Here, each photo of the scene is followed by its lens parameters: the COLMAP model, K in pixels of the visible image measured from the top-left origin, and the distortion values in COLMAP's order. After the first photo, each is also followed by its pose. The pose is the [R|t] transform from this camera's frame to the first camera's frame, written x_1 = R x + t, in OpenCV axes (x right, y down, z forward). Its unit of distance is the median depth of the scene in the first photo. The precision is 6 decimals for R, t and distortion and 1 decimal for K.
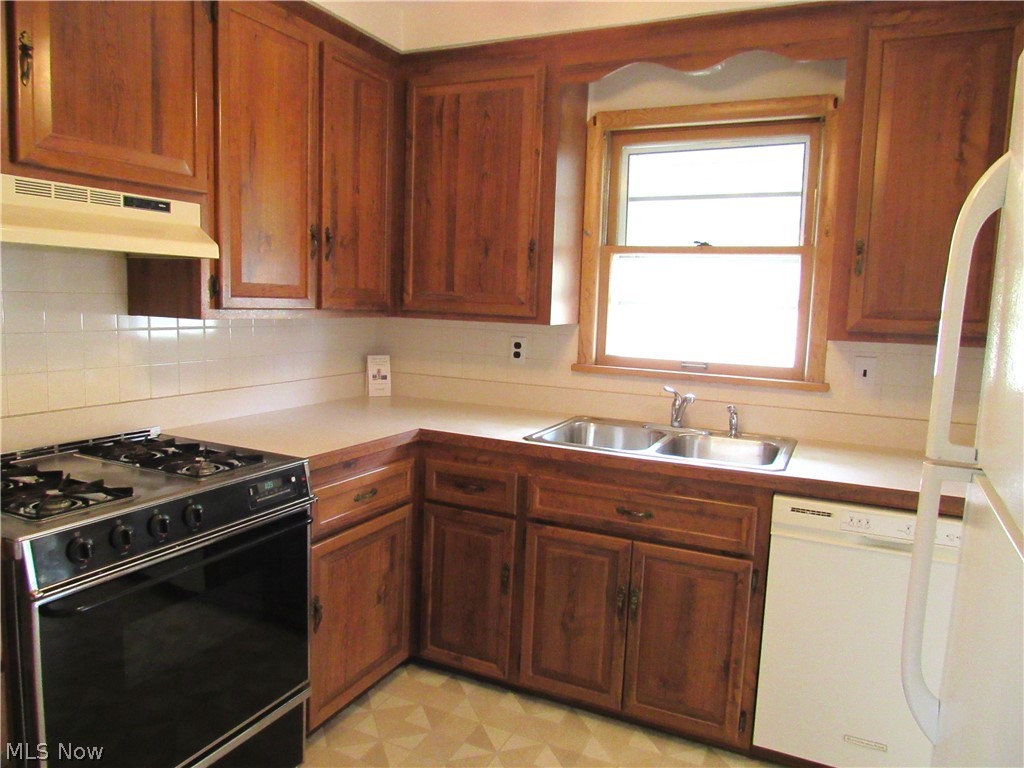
lens RADIAL K [[713.9, 0, 512.0], [0, 713.9, 384.0], [0, 0, 1]] dist [0.002439, 0.000132]
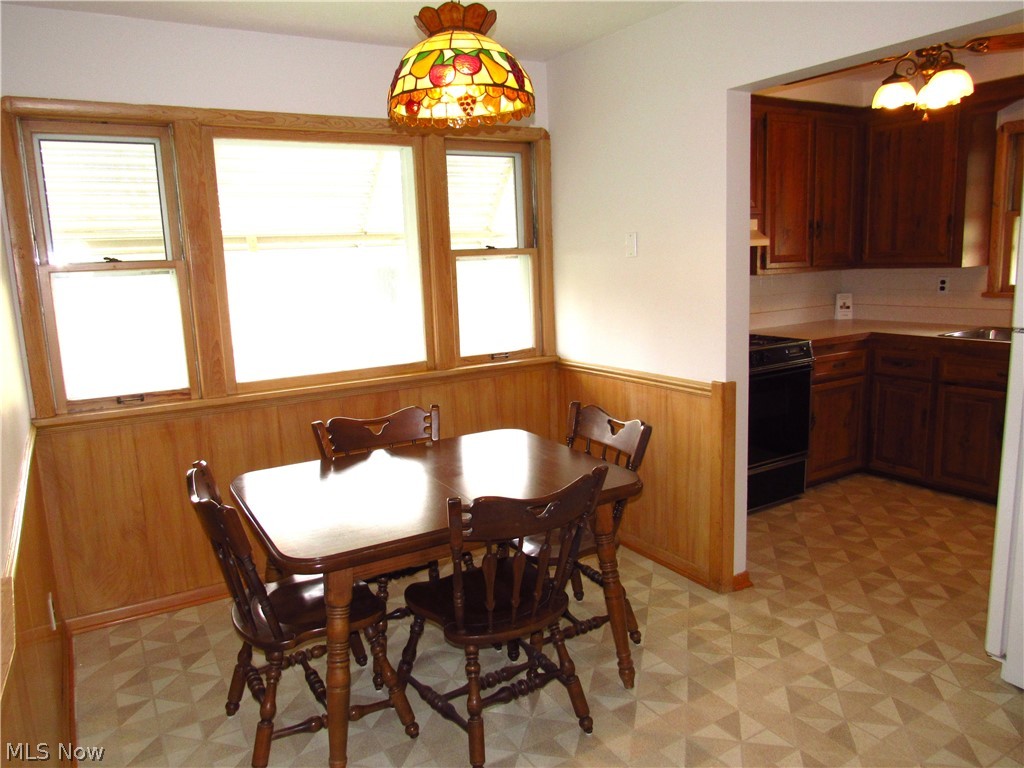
lens RADIAL K [[727.9, 0, 512.0], [0, 727.9, 384.0], [0, 0, 1]] dist [-0.028530, 0.004928]
pose [[0.829091, 0.026010, -0.558508, 0.131703], [0.004446, 0.998579, 0.053105, 0.091913], [0.559096, -0.046512, 0.827798, -0.953881]]
